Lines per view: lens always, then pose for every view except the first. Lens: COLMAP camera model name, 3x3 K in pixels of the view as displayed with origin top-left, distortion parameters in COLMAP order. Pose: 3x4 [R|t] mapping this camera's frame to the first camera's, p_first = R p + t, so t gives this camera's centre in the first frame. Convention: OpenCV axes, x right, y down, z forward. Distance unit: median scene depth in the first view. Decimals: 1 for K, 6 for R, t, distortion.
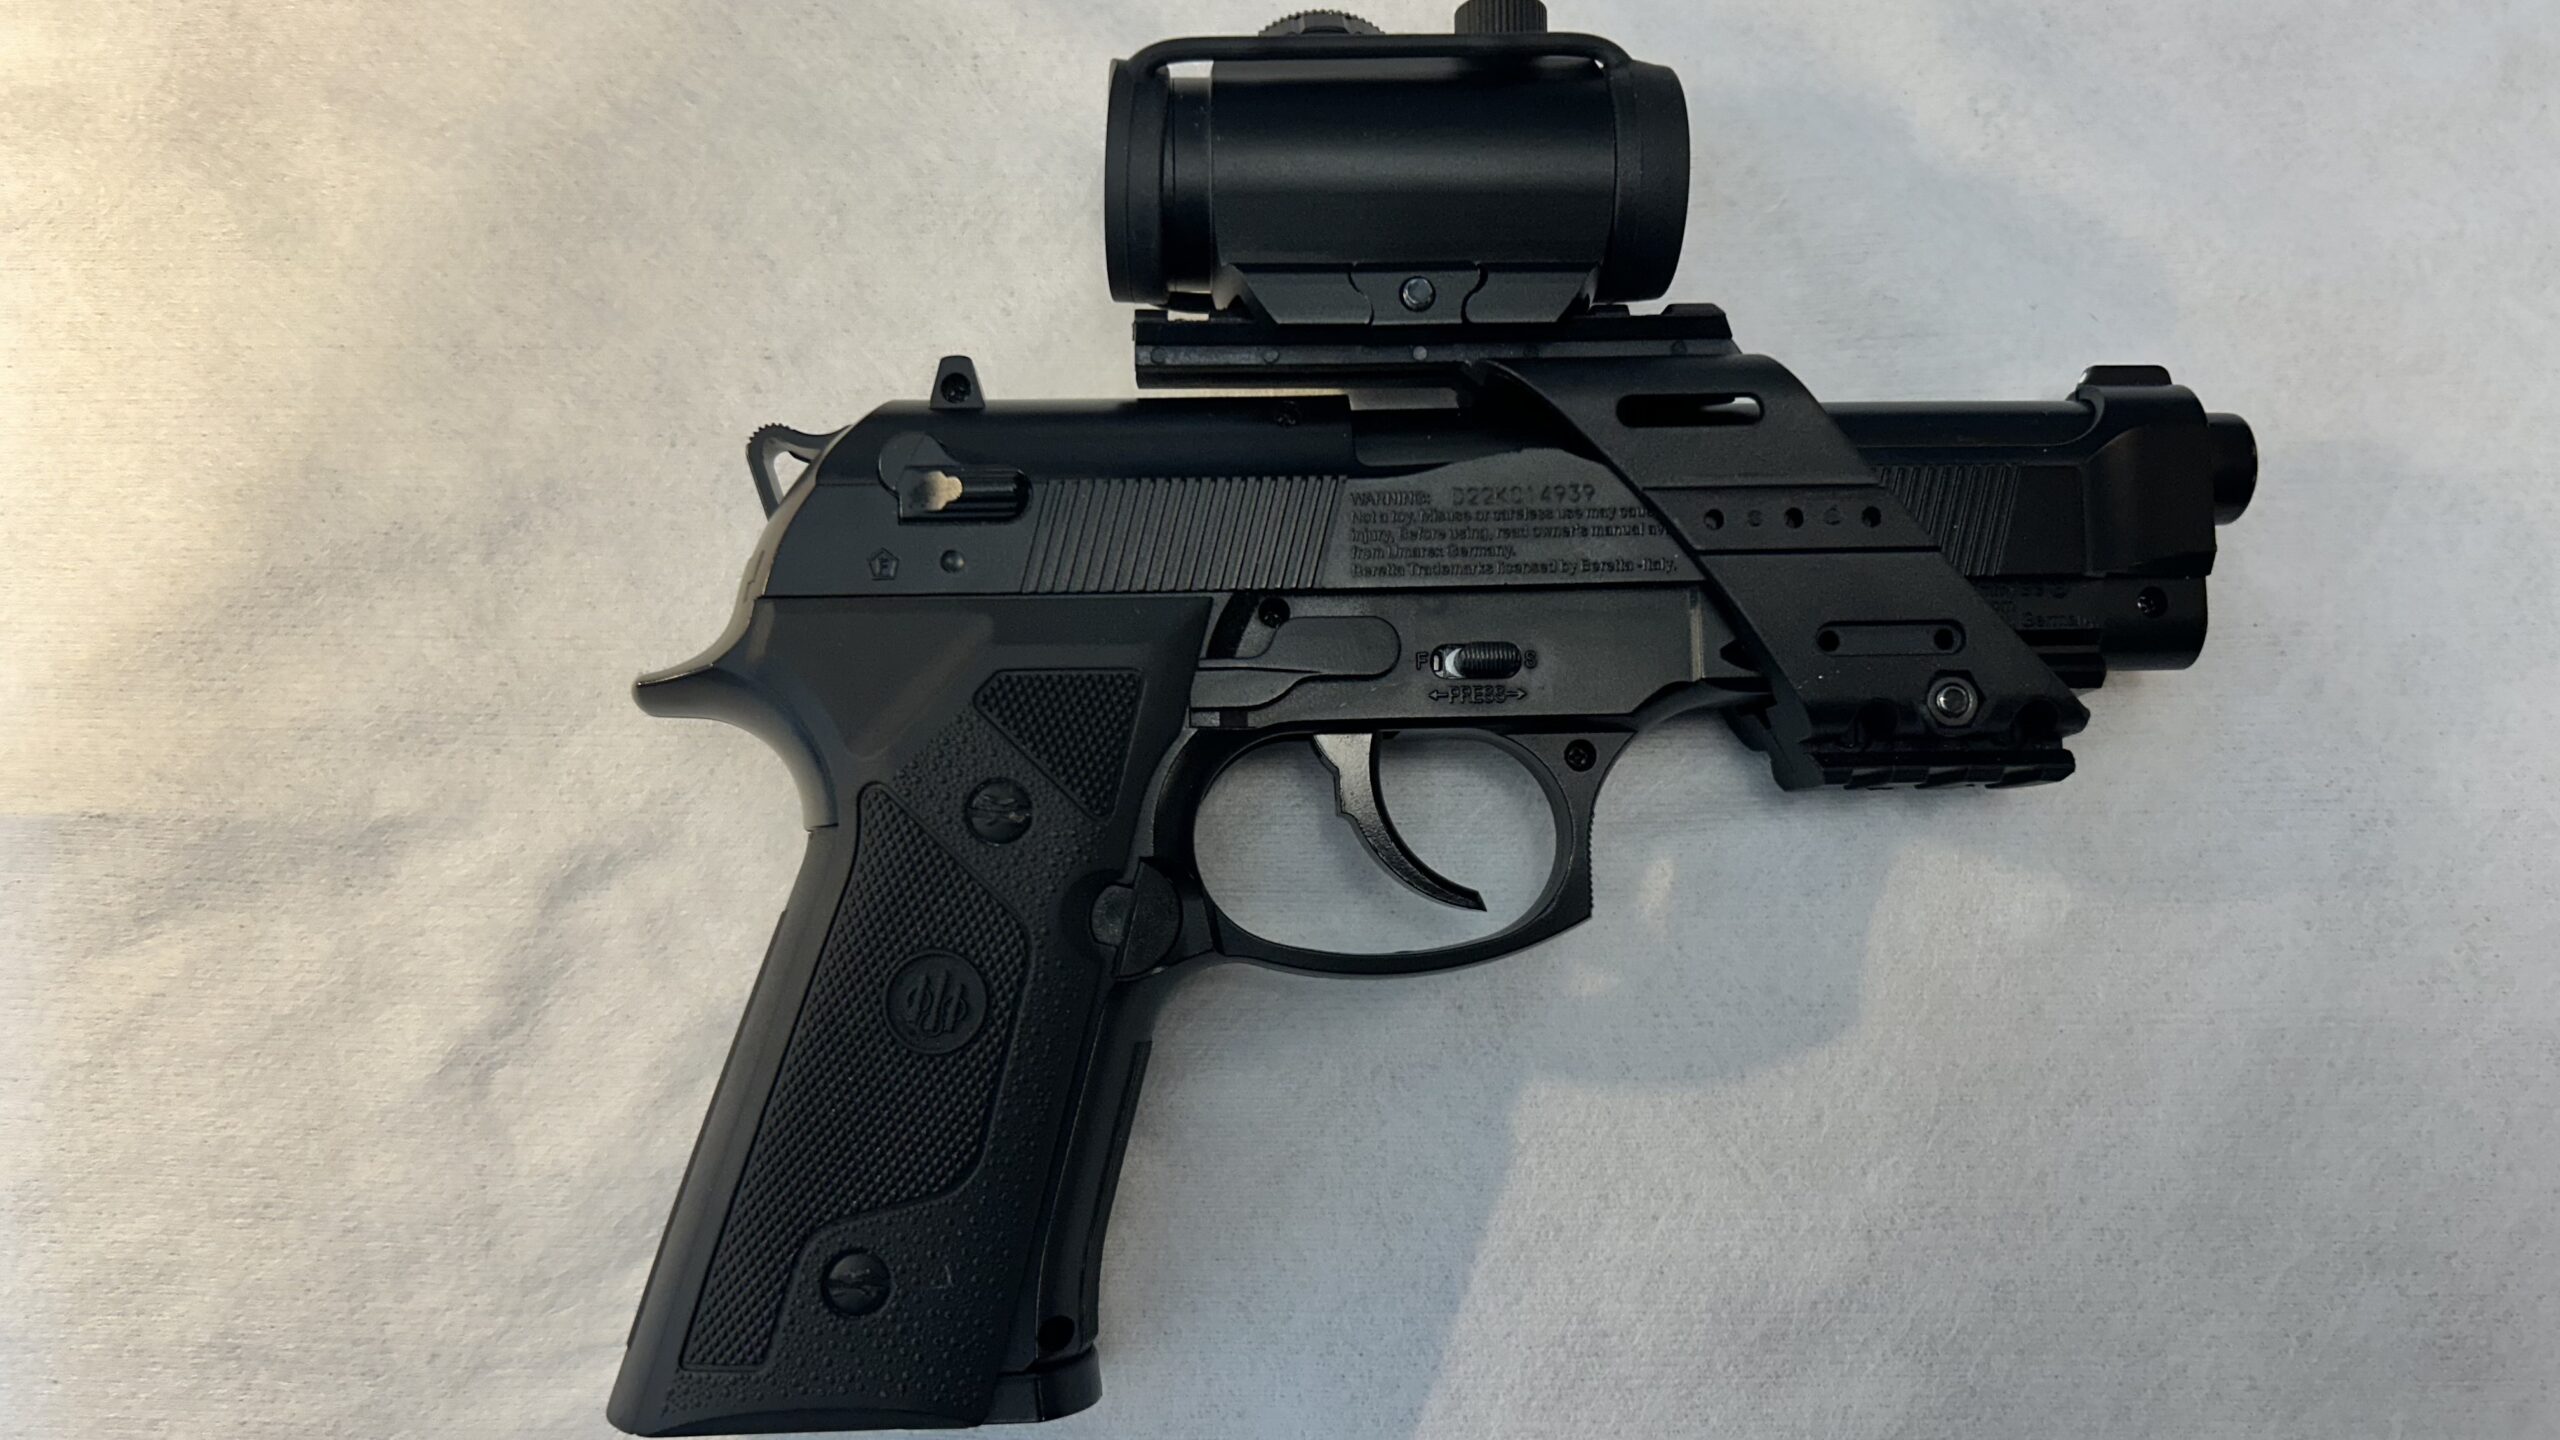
lens RADIAL K [[1916.2, 0, 1279.3], [0, 1916.2, 721.4], [0, 0, 1]] dist [0.001929, -0.000596]
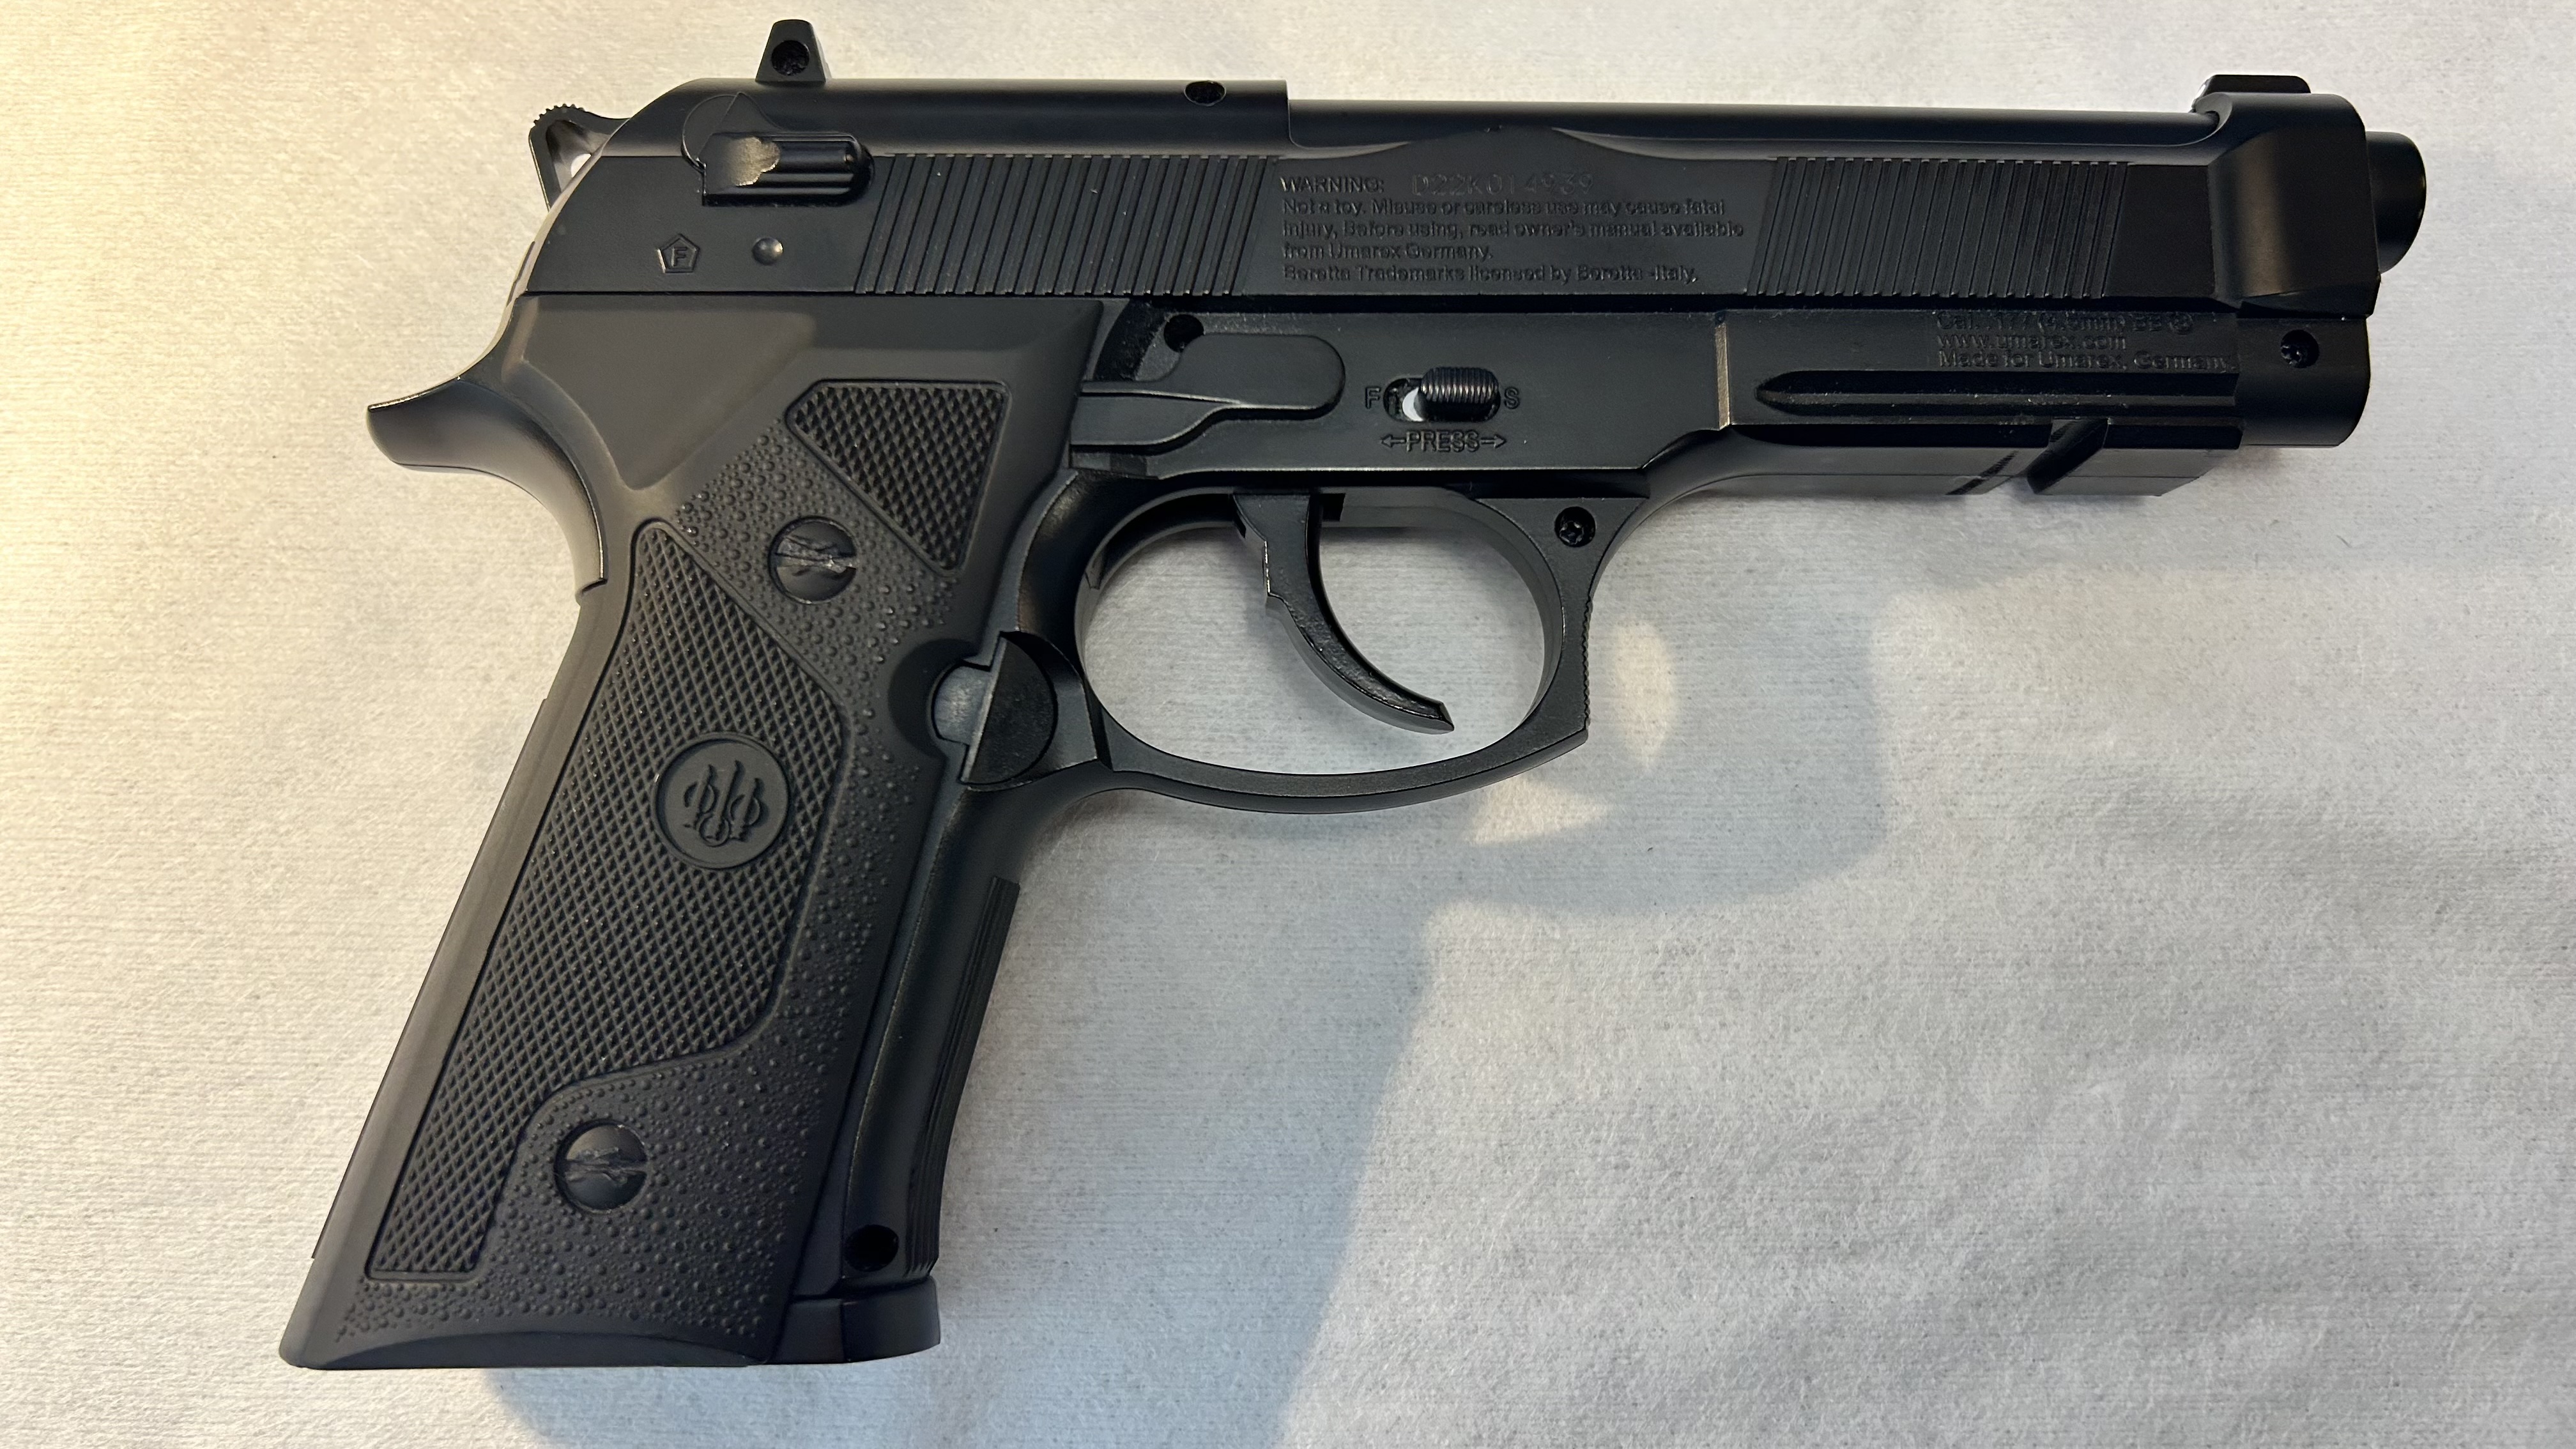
lens RADIAL K [[2018.1, 0, 1289.8], [0, 2018.1, 730.4], [0, 0, 1]] dist [-0.005170, 0.000011]
pose [[0.999876, 0.015379, -0.003257, 0.047615], [-0.015484, 0.999258, -0.035265, 0.139084], [0.002712, 0.035312, 0.999373, 0.193272]]
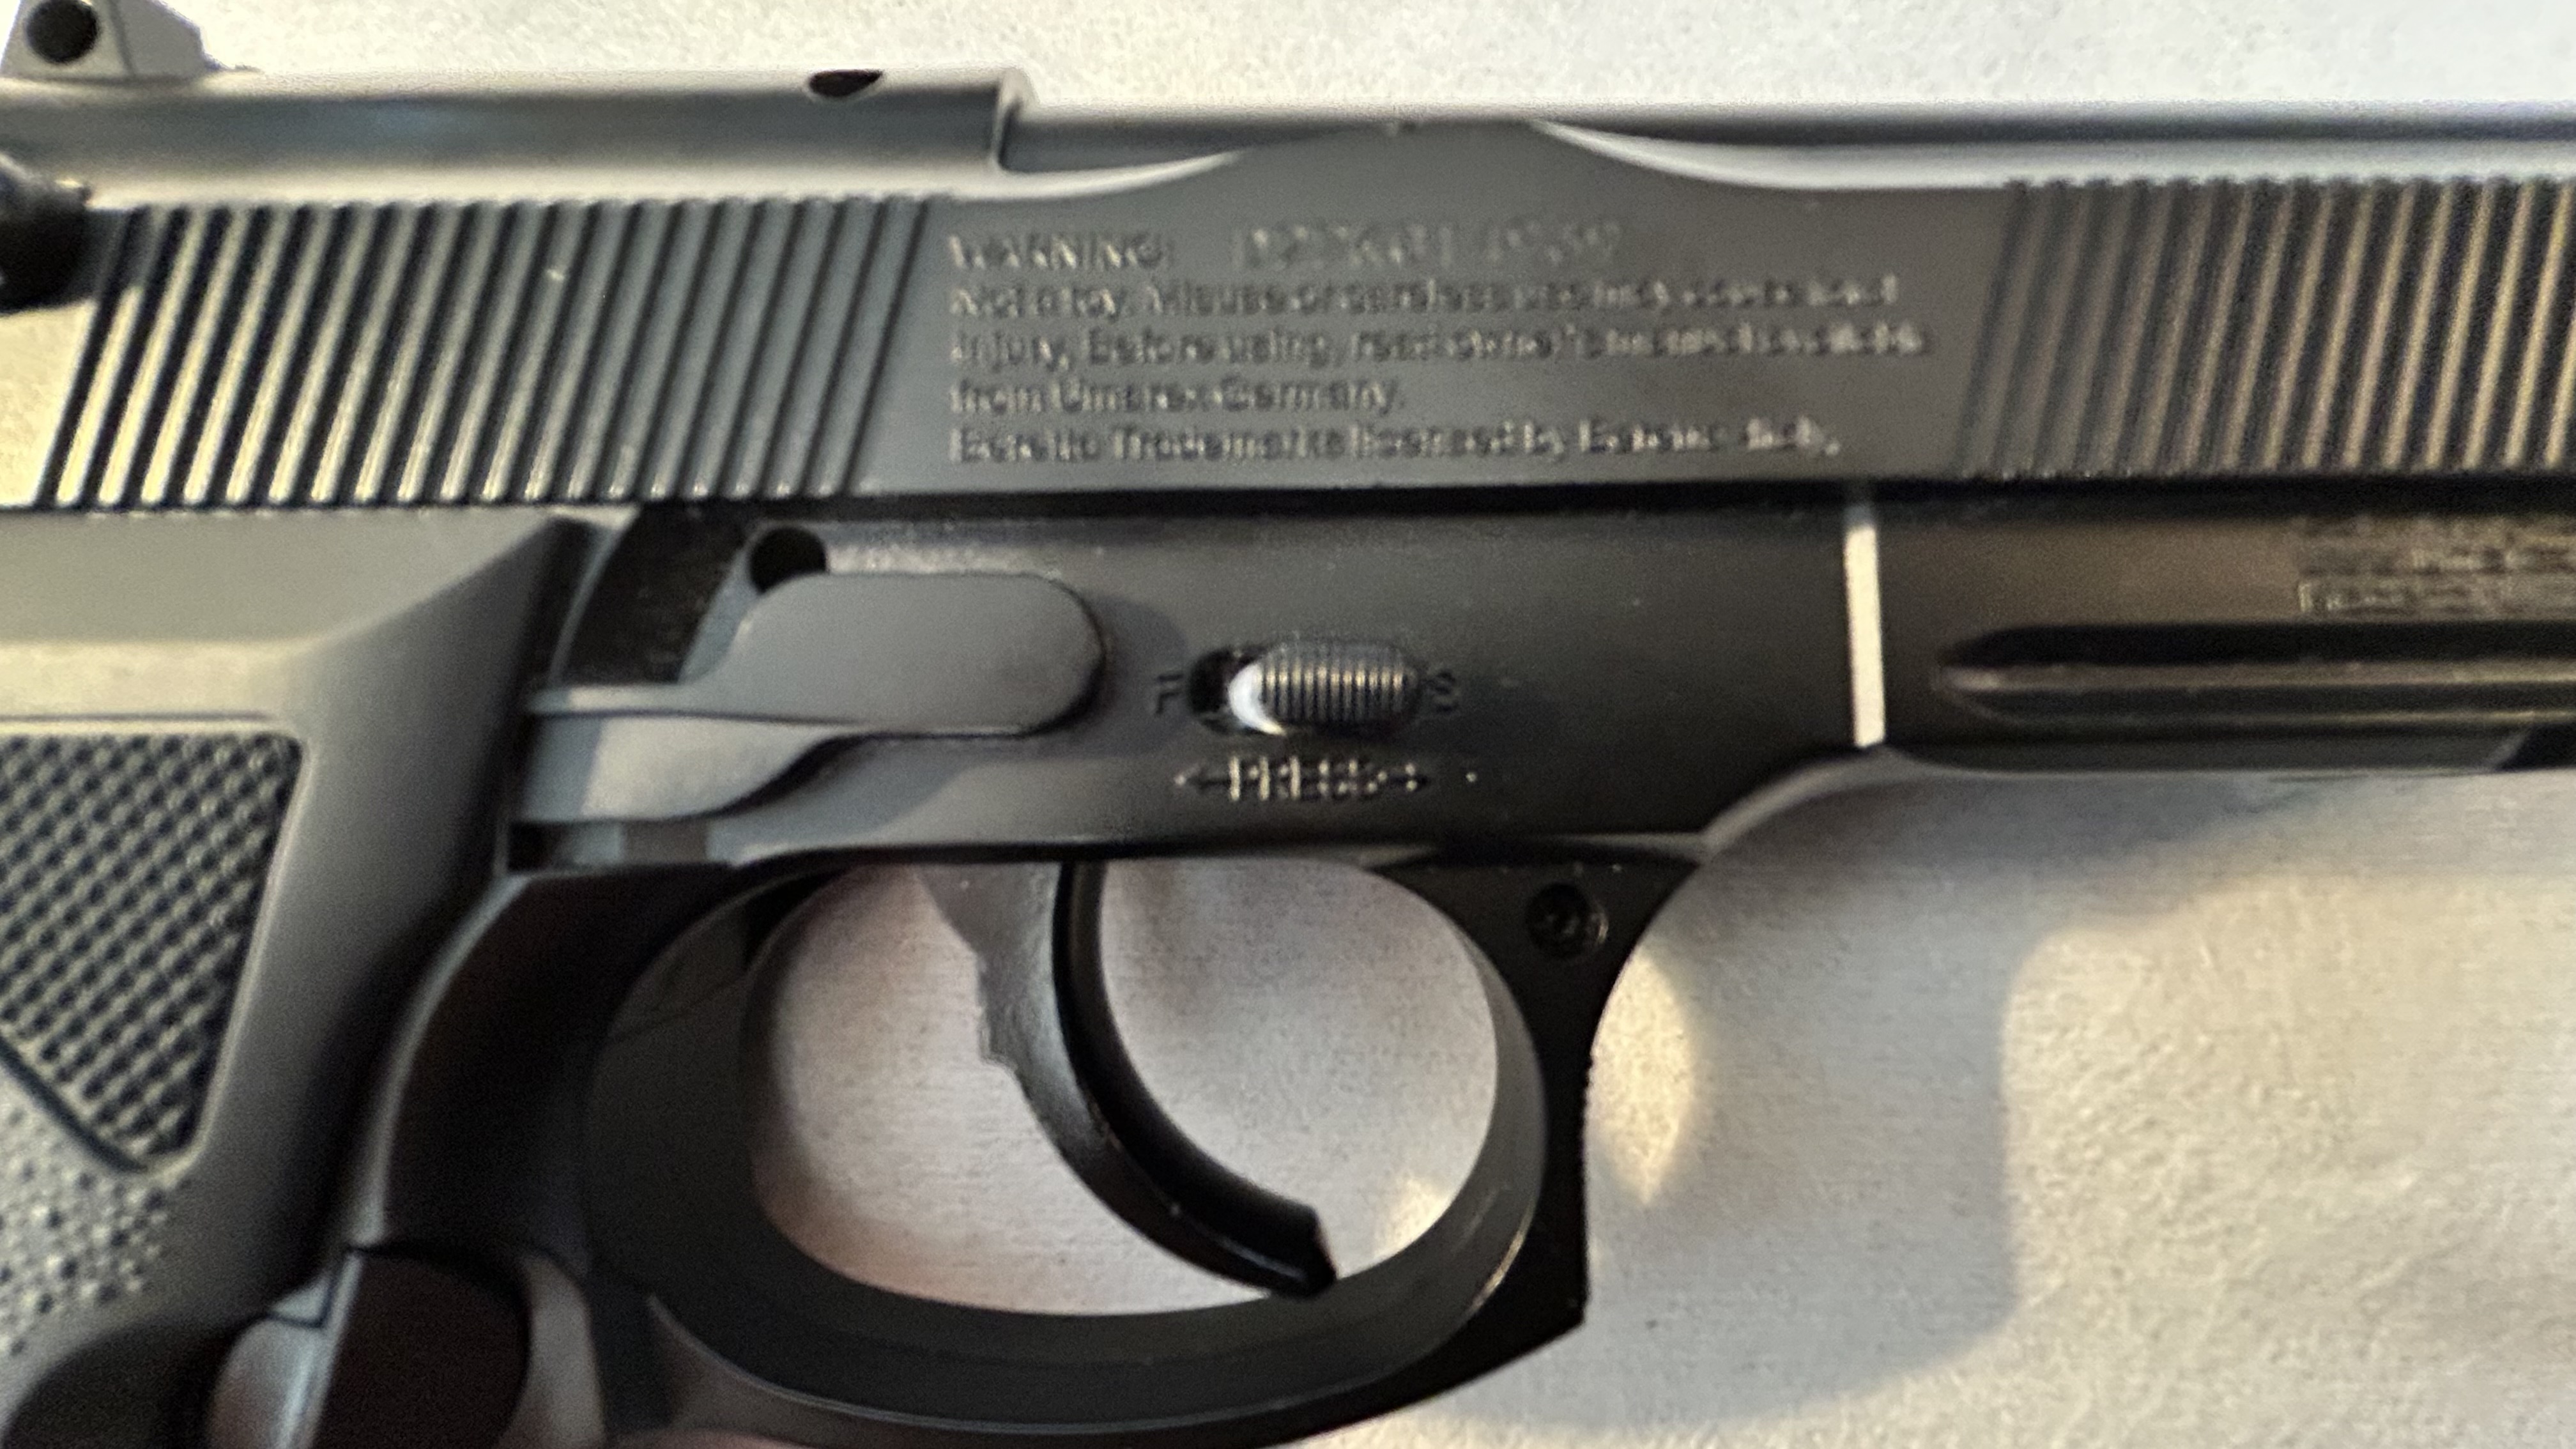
lens RADIAL K [[1062.2, 0, 1290.5], [0, 1062.2, 714.5], [0, 0, 1]] dist [-0.001489, 0.000665]
pose [[0.999793, 0.009560, -0.017986, 0.108419], [-0.008631, 0.998660, 0.051018, -0.039028], [0.018450, -0.050852, 0.998536, 0.815572]]
